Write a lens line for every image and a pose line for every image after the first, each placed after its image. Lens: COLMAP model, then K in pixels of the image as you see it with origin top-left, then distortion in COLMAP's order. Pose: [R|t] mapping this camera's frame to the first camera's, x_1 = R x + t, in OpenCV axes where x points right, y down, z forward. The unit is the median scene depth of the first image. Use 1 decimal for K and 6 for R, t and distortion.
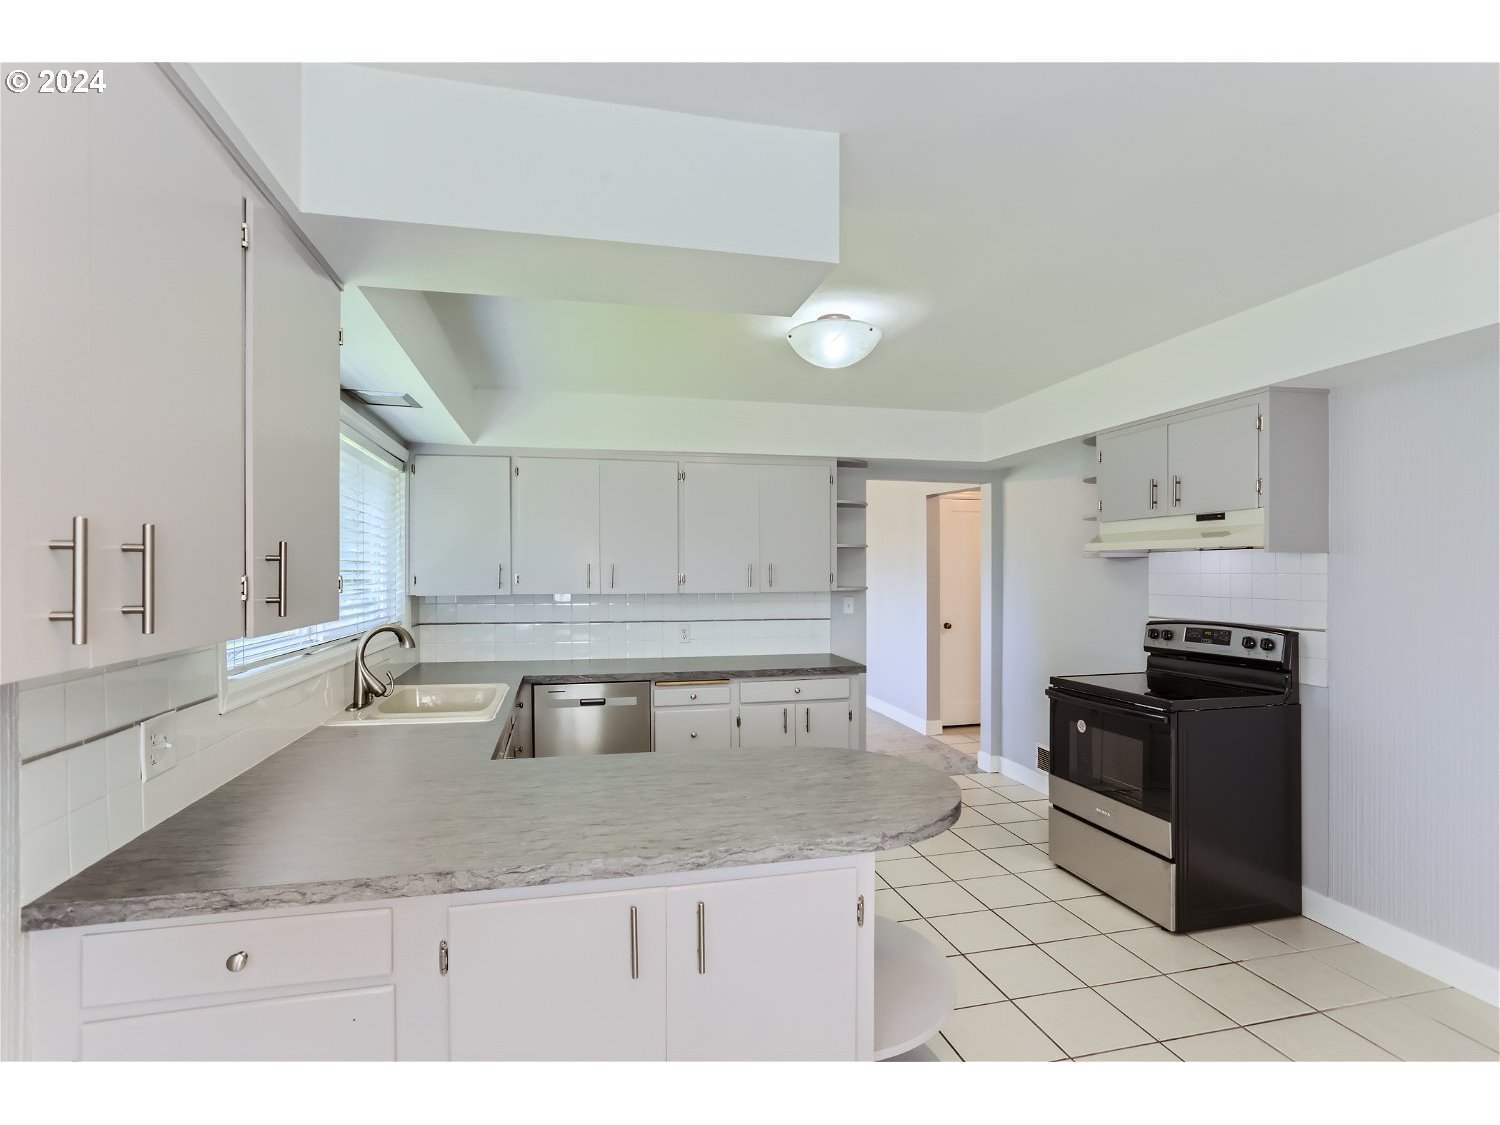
lens RADIAL K [[730.7, 0, 754.6], [0, 730.7, 569.9], [0, 0, 1]] dist [-0.036039, 0.001448]
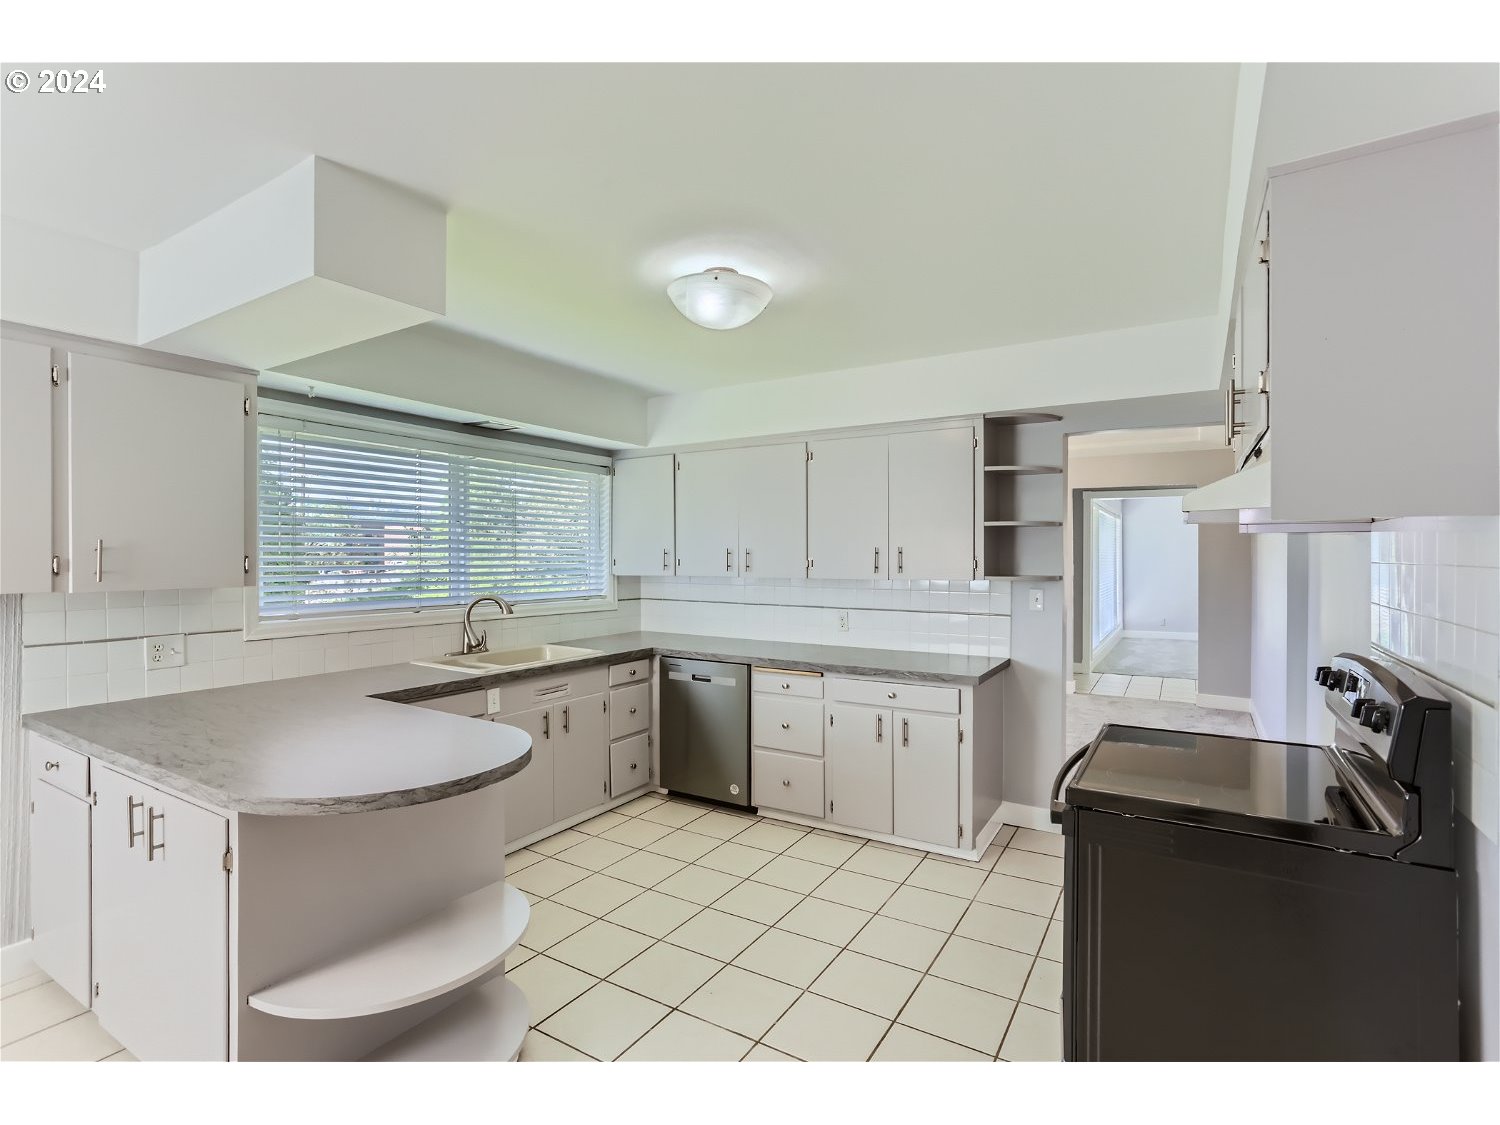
lens RADIAL K [[725.1, 0, 753.2], [0, 725.1, 551.3], [0, 0, 1]] dist [-0.028714, 0.000484]
pose [[0.706828, -0.001559, -0.707383, 0.676730], [0.000879, 0.999999, -0.001325, -0.003068], [0.707385, 0.000315, 0.706829, 0.356083]]
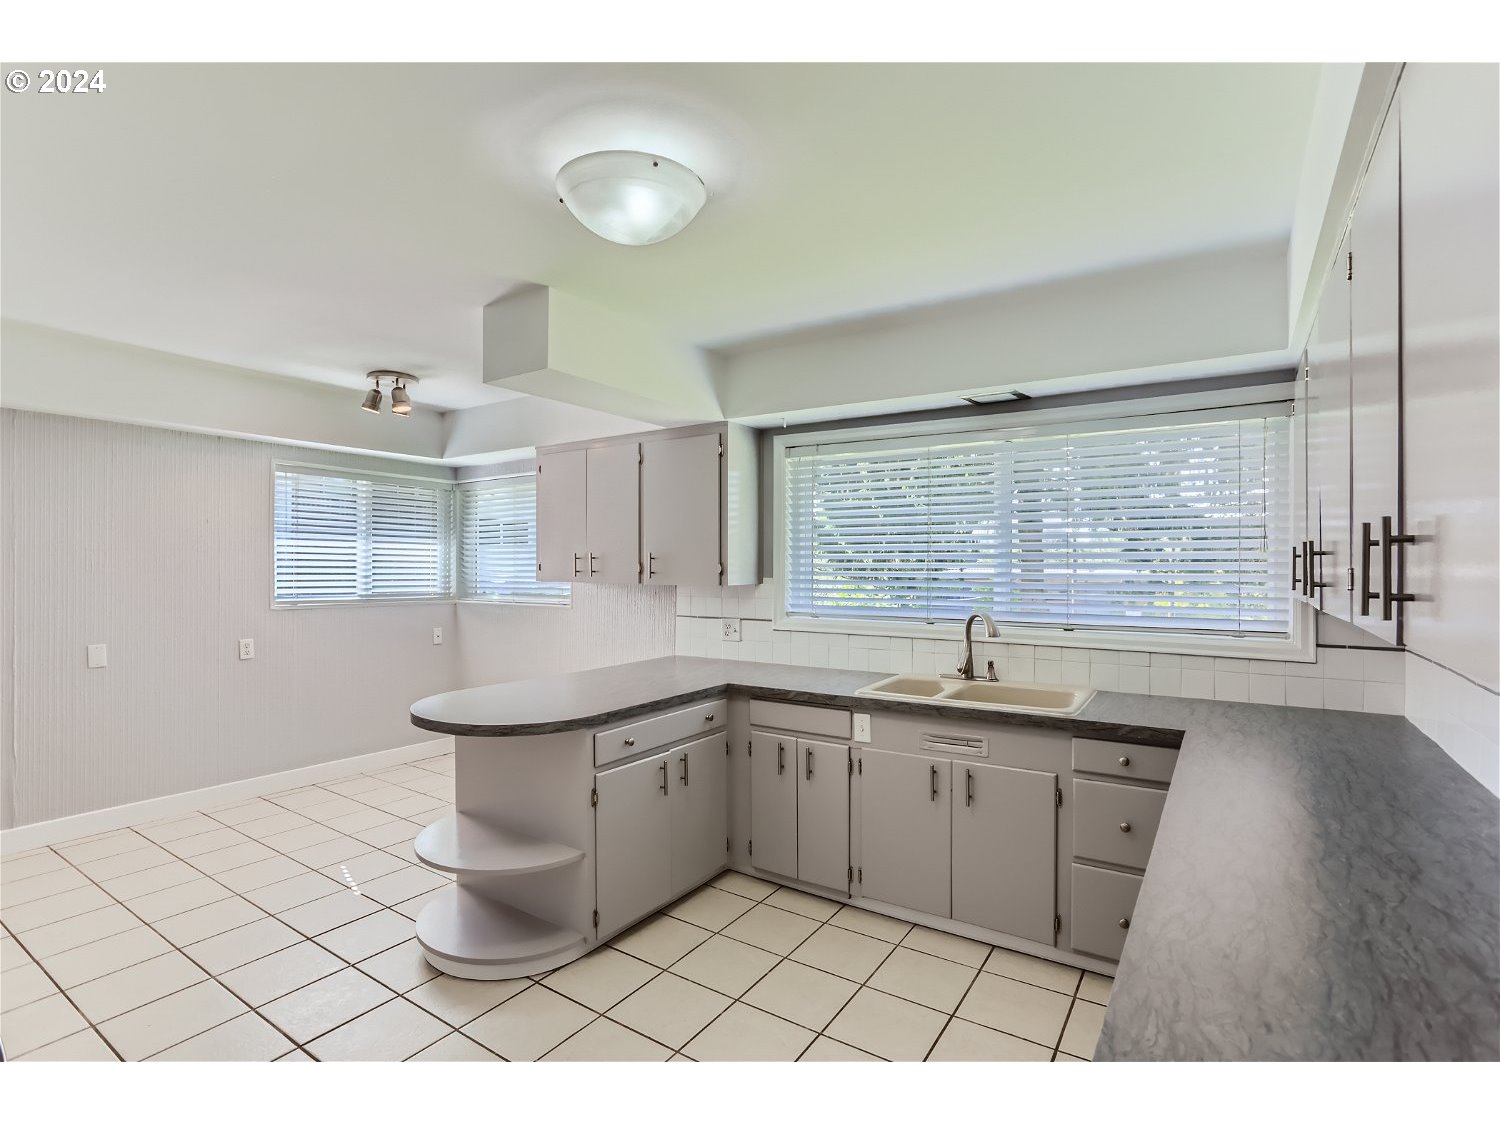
lens RADIAL K [[717.7, 0, 749.2], [0, 717.7, 570.0], [0, 0, 1]] dist [-0.017597, -0.000140]
pose [[-0.732148, 0.003832, -0.681134, 0.399371], [0.003264, 0.999992, 0.002117, 0.010110], [0.681137, -0.000673, -0.732155, 1.375843]]
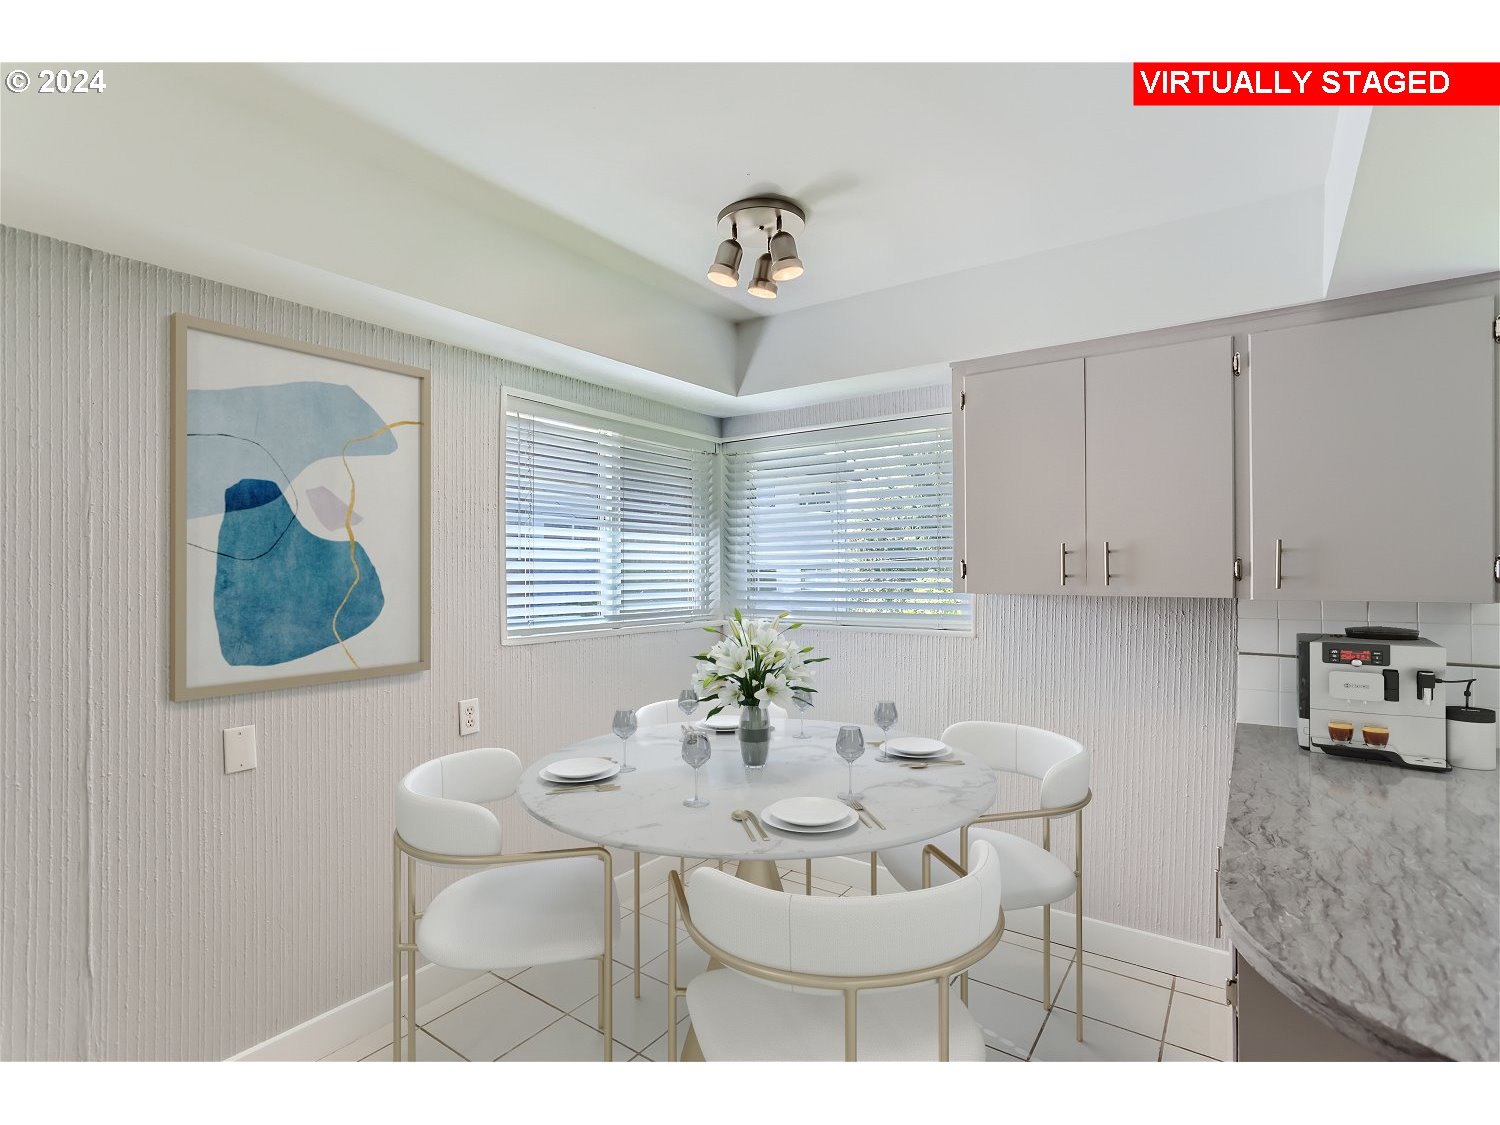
lens RADIAL K [[730.7, 0, 754.6], [0, 730.7, 569.9], [0, 0, 1]] dist [-0.036039, 0.001448]
pose [[-0.747001, 0.008037, -0.664774, 0.466881], [0.011102, 0.999938, -0.000387, 0.005463], [0.664730, -0.007670, -0.747045, 0.555614]]
